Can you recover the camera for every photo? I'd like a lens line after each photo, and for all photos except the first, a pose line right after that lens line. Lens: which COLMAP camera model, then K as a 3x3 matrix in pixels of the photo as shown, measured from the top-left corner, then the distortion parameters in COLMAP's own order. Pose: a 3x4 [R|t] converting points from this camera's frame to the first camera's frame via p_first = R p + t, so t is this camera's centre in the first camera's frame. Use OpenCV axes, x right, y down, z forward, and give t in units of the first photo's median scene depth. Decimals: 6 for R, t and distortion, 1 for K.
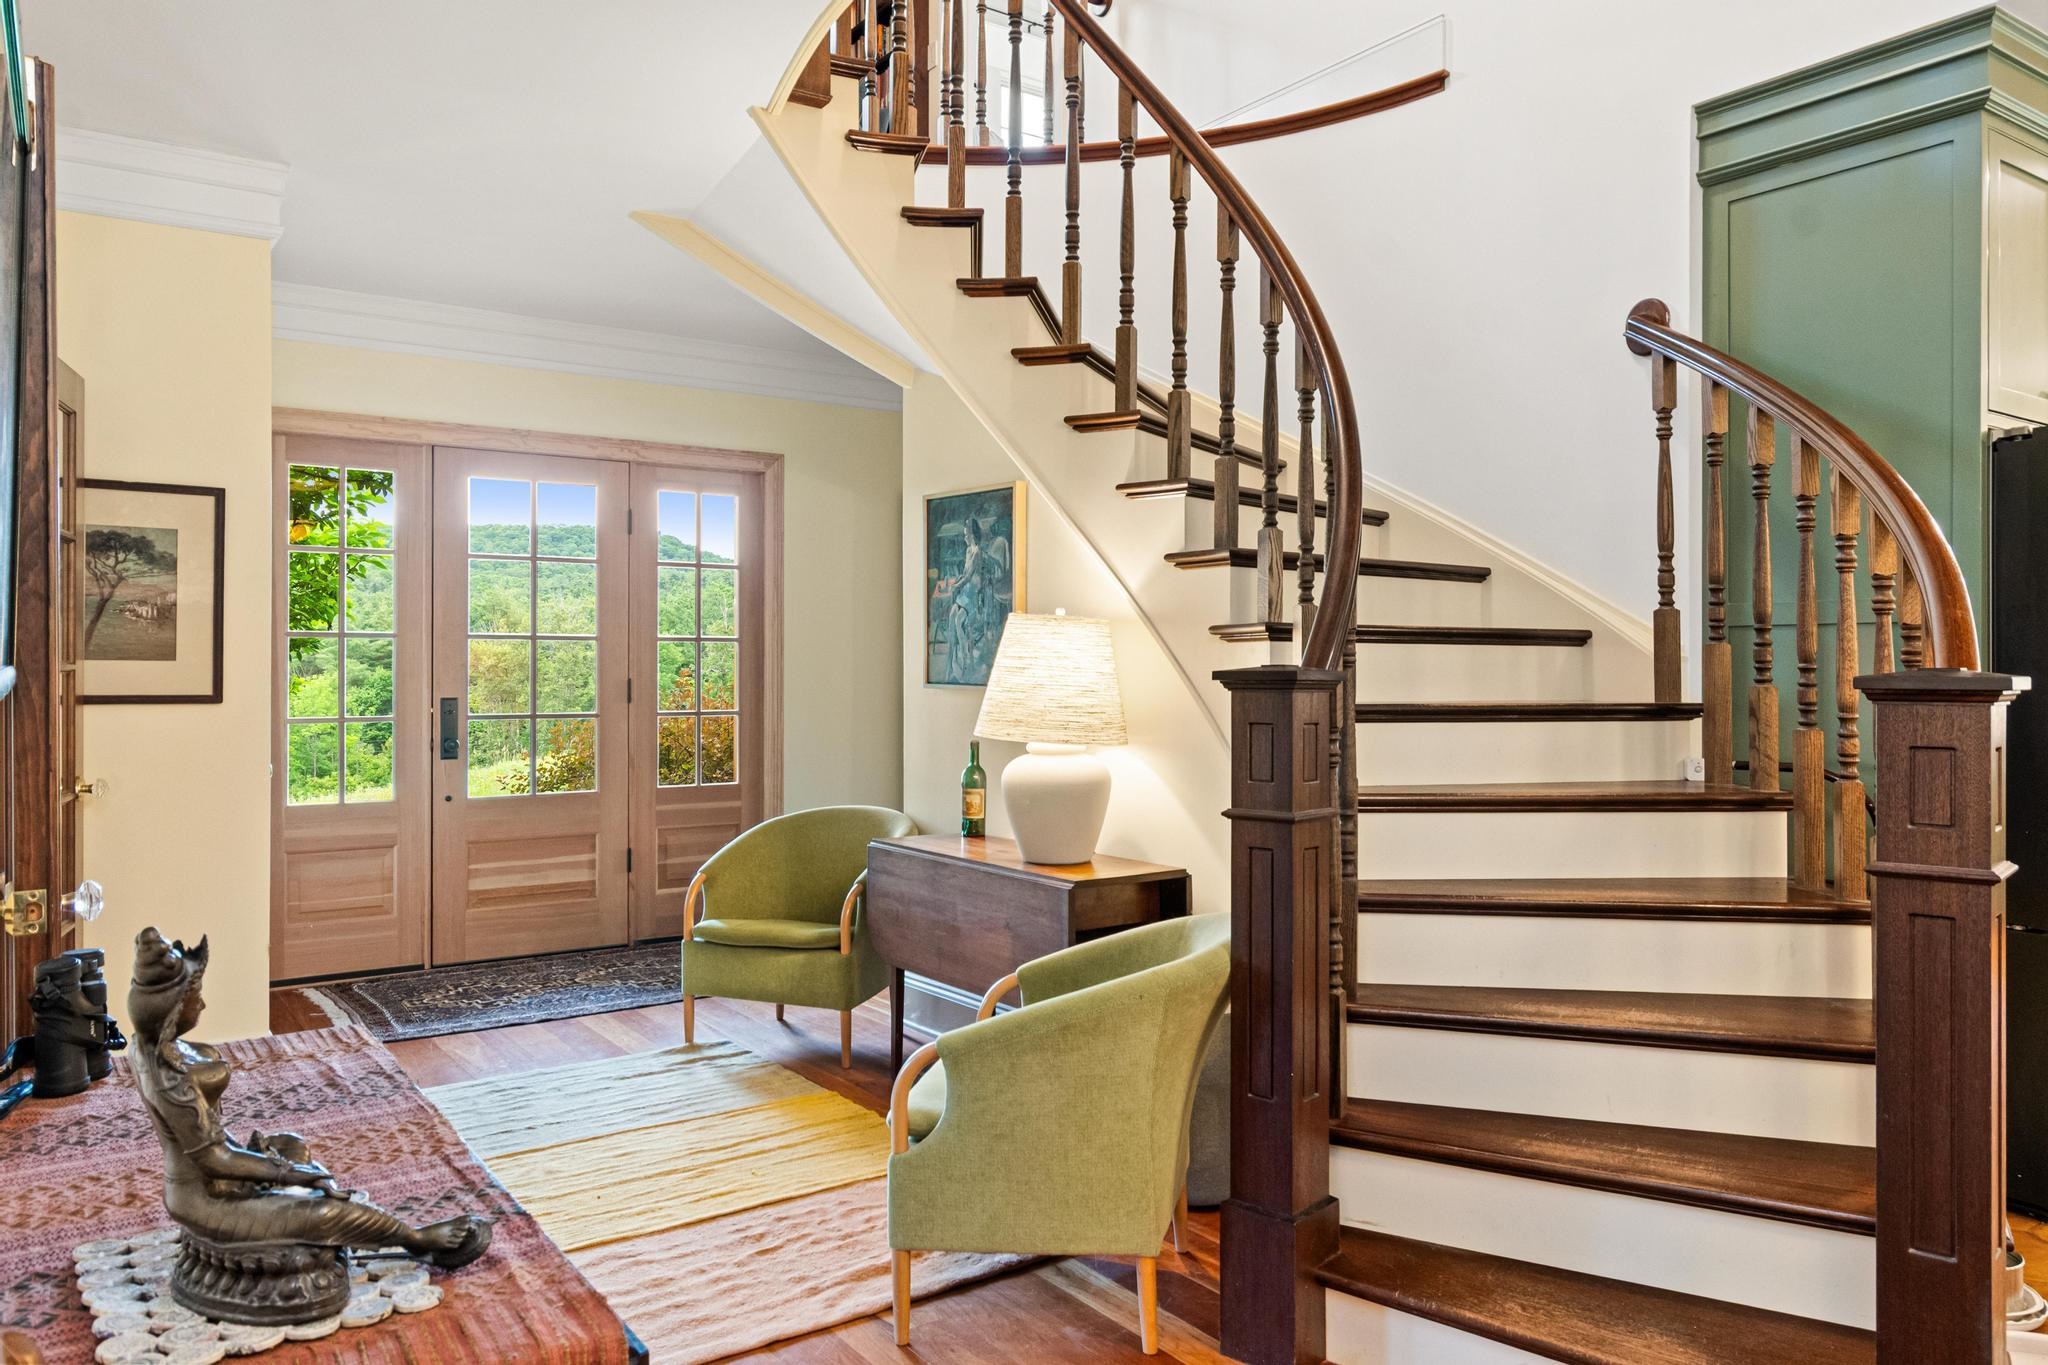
lens RADIAL K [[1437.0, 0, 1024.0], [0, 1437.0, 682.5], [0, 0, 1]] dist [0.001668, 0.000394]
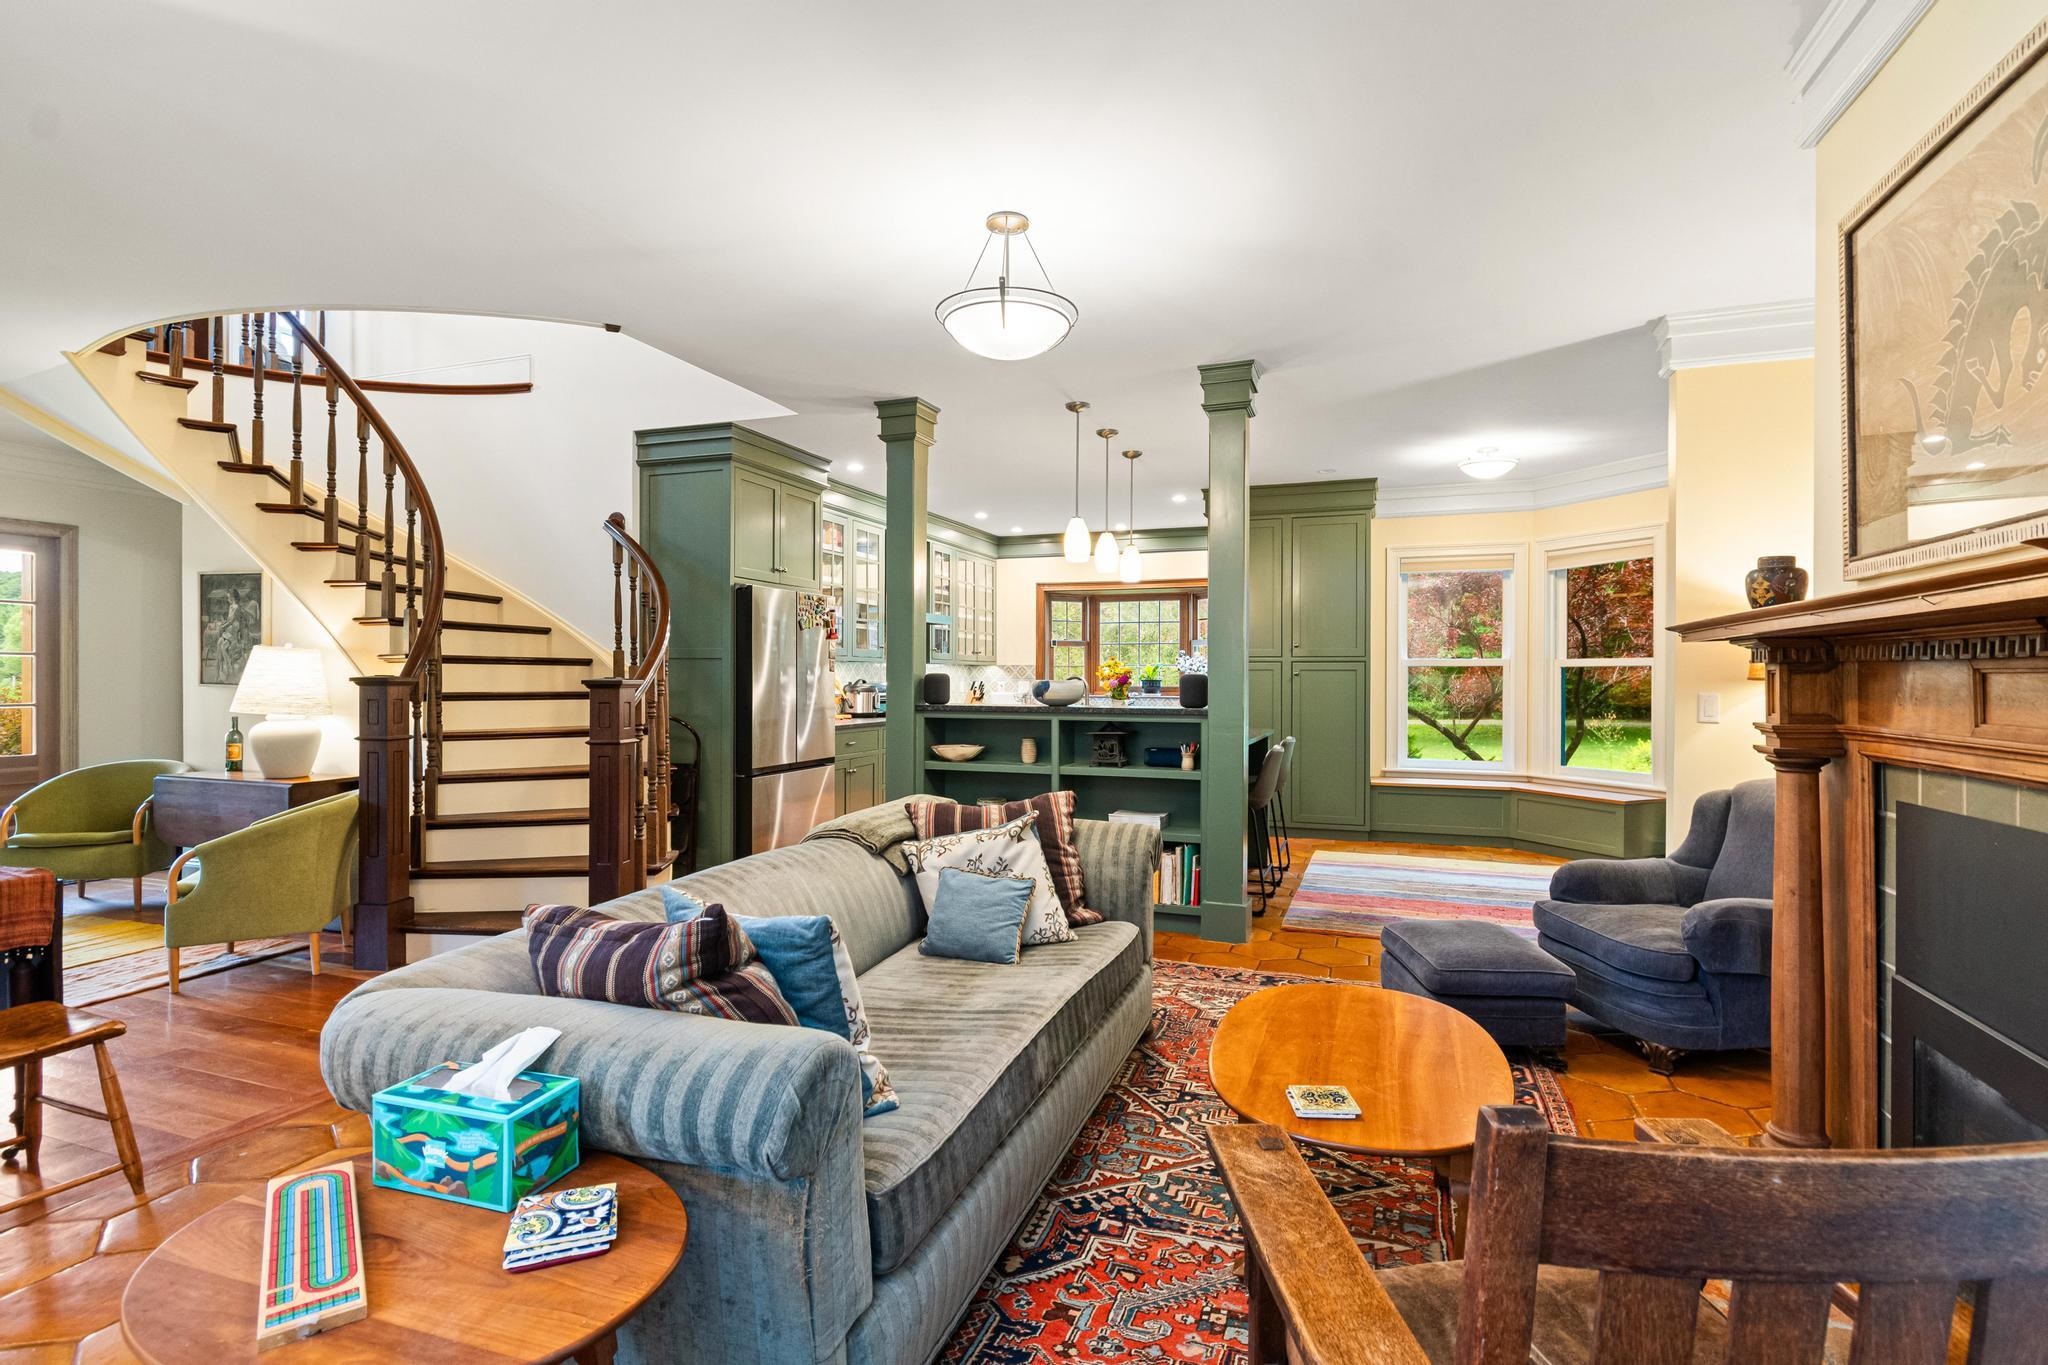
lens RADIAL K [[979.9, 0, 1071.8], [0, 979.9, 682.3], [0, 0, 1]] dist [-0.016722, 0.000293]
pose [[0.797107, -0.002201, 0.603834, 0.073463], [0.002023, 0.999997, 0.000974, 0.000149], [-0.603835, 0.000445, 0.797109, -0.613733]]
